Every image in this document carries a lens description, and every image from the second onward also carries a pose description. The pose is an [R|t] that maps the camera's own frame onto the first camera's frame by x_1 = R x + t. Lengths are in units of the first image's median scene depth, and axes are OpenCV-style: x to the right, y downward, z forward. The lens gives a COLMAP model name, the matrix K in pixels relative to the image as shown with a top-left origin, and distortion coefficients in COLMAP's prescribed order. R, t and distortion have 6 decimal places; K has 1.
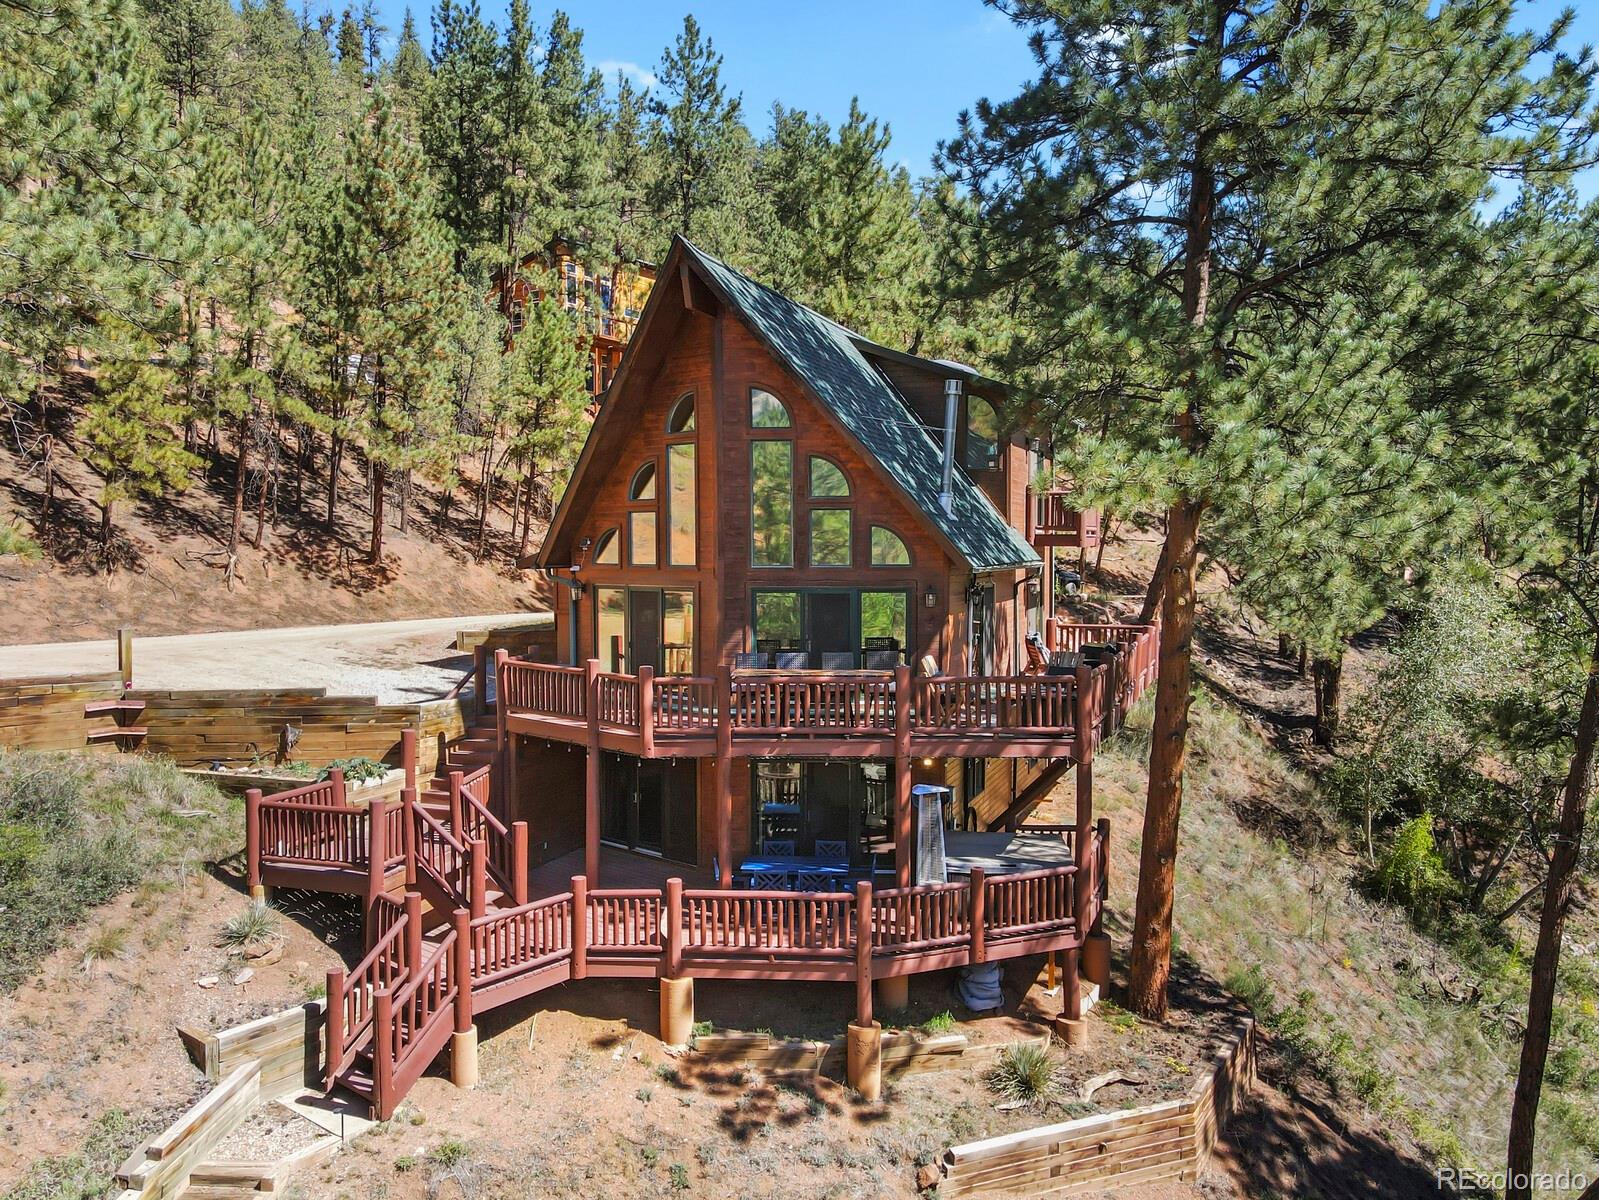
lens RADIAL K [[1145.3, 0, 799.5], [0, 1145.3, 600.0], [0, 0, 1]] dist [0.044810, 0.006464]
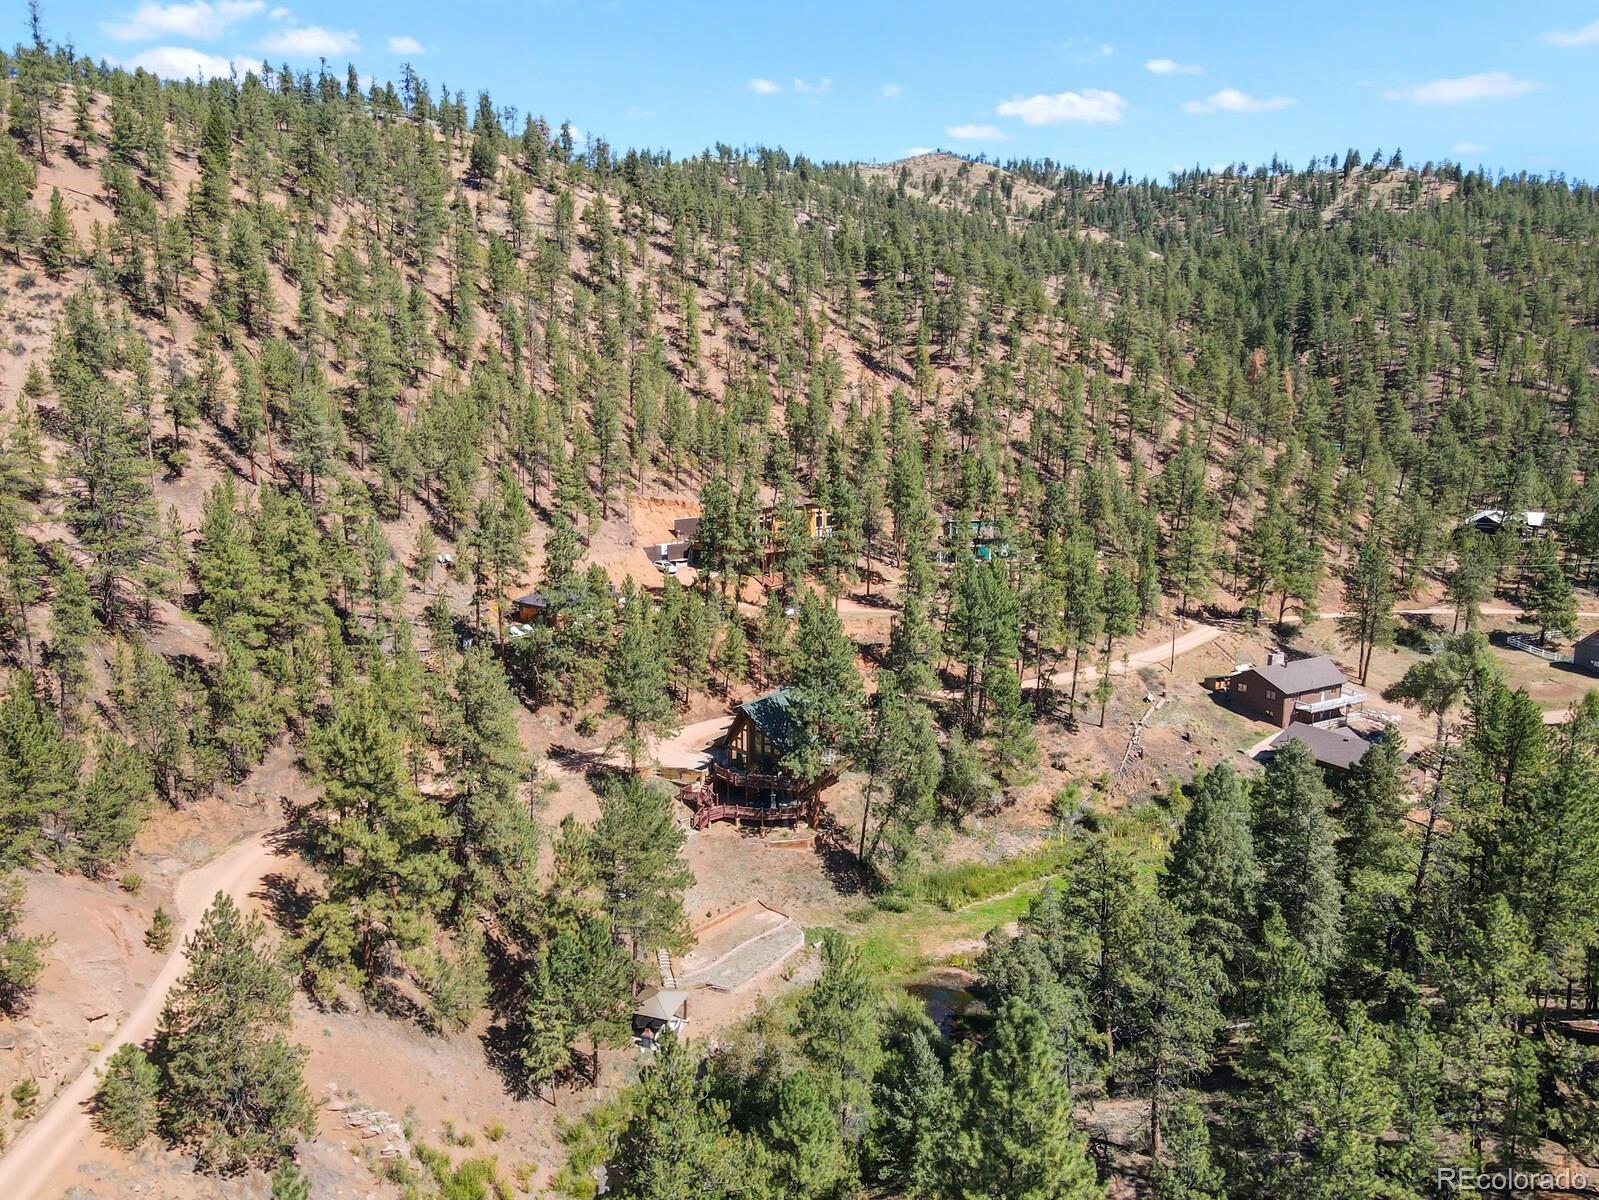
lens RADIAL K [[1145.3, 0, 799.5], [0, 1145.3, 600.0], [0, 0, 1]] dist [0.044810, 0.006464]
pose [[0.978693, 0.035227, -0.202283, 1.631457], [-0.007434, 0.990606, 0.136543, -1.953712], [0.205193, -0.132130, 0.969762, -5.553732]]
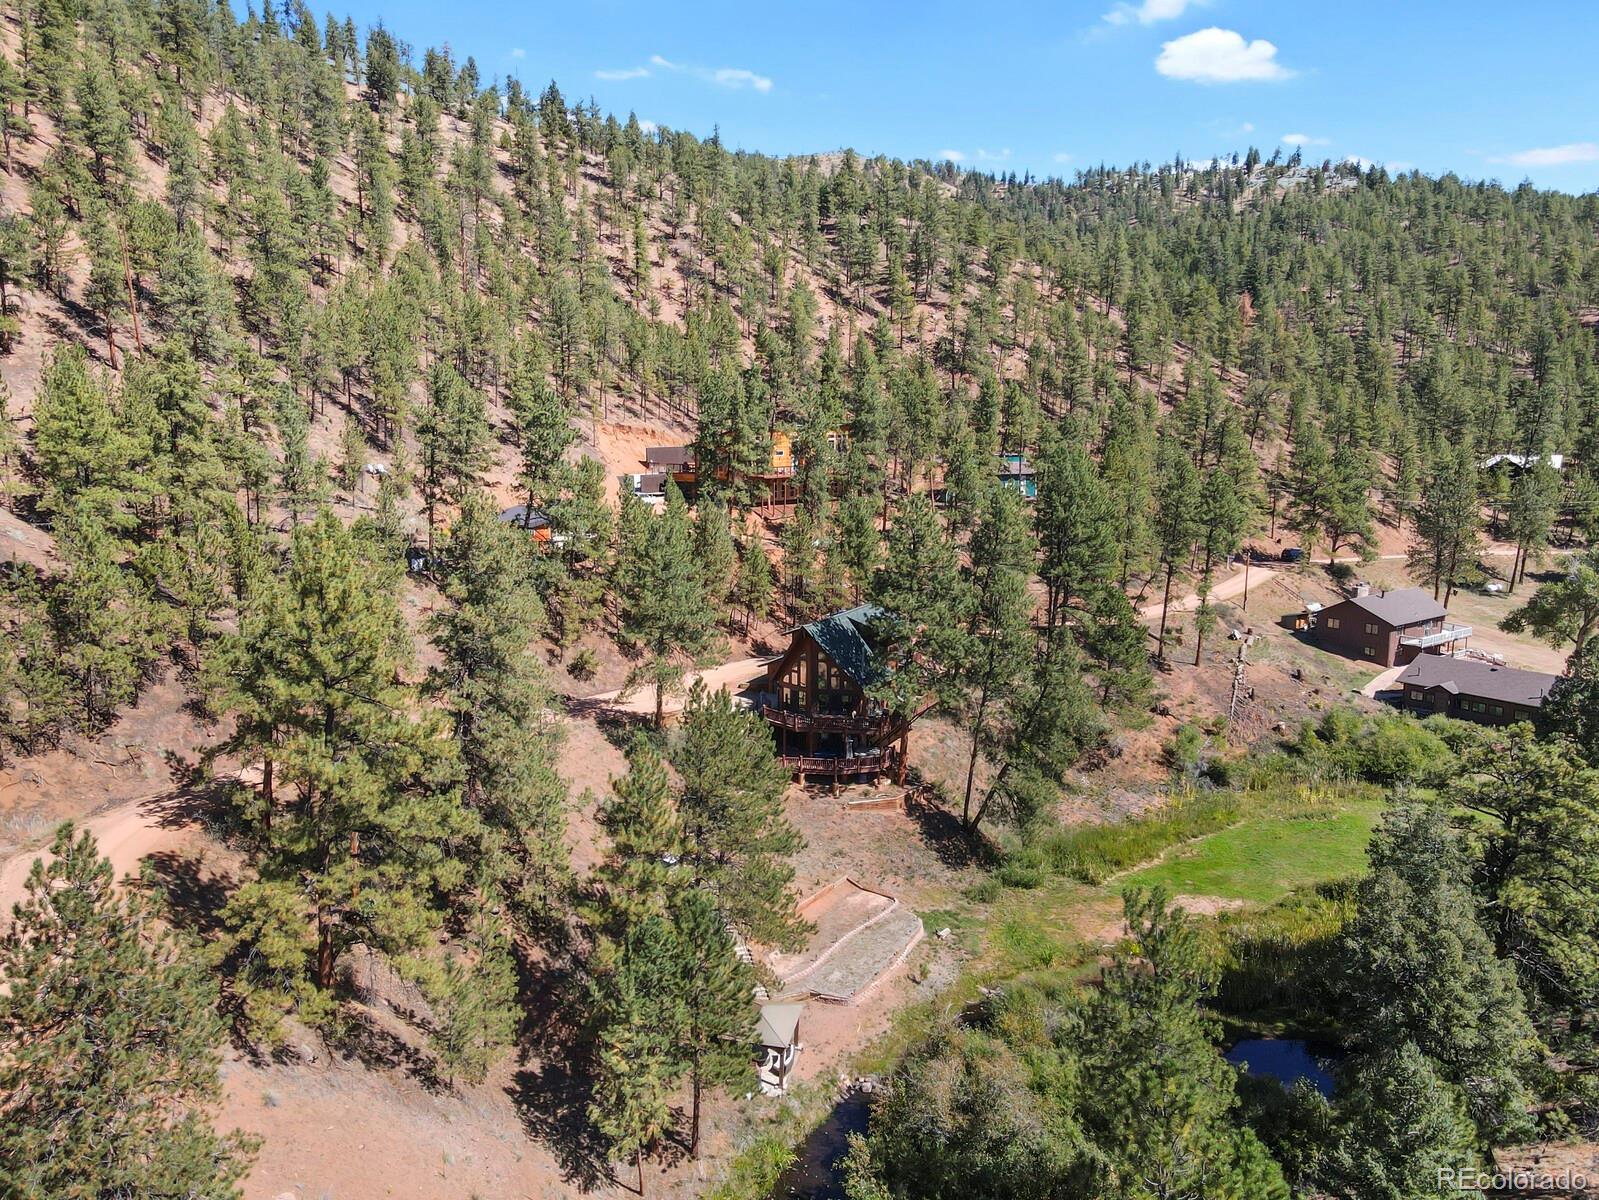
lens RADIAL K [[1145.3, 0, 799.5], [0, 1145.3, 600.0], [0, 0, 1]] dist [0.044810, 0.006464]
pose [[0.993860, 0.013357, -0.109831, 0.451613], [-0.000121, 0.992816, 0.119648, -1.098145], [0.110641, -0.118900, 0.986723, -4.113015]]
